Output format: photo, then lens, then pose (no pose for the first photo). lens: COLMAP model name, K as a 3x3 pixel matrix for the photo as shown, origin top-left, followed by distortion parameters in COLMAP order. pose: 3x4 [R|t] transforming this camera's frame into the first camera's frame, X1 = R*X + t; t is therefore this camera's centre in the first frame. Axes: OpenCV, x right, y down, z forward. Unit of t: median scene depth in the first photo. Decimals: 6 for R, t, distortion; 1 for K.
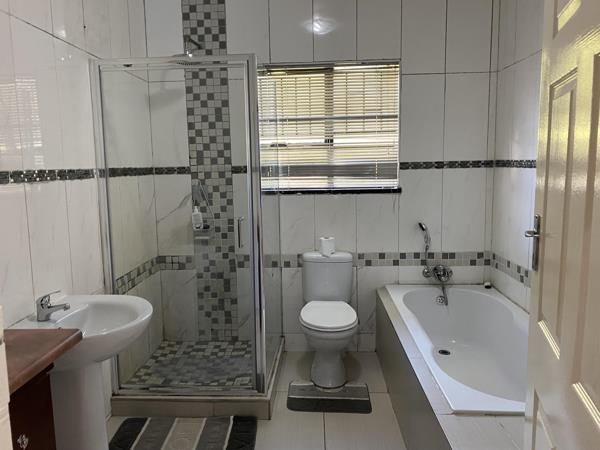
lens RADIAL K [[458.4, 0, 298.7], [0, 458.4, 224.6], [0, 0, 1]] dist [0.040535, -0.053400]
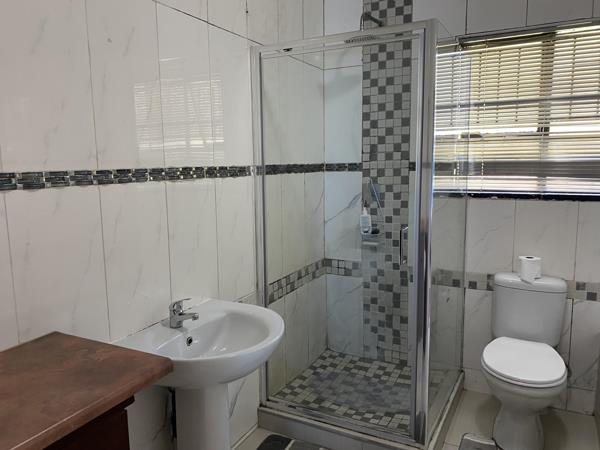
lens RADIAL K [[458.4, 0, 299.6], [0, 458.4, 224.3], [0, 0, 1]] dist [0.040535, -0.053400]
pose [[0.905593, 0.064261, -0.419251, 0.033571], [-0.058390, 0.997933, 0.026835, -0.024424], [0.420109, 0.000178, 0.907473, 0.147019]]
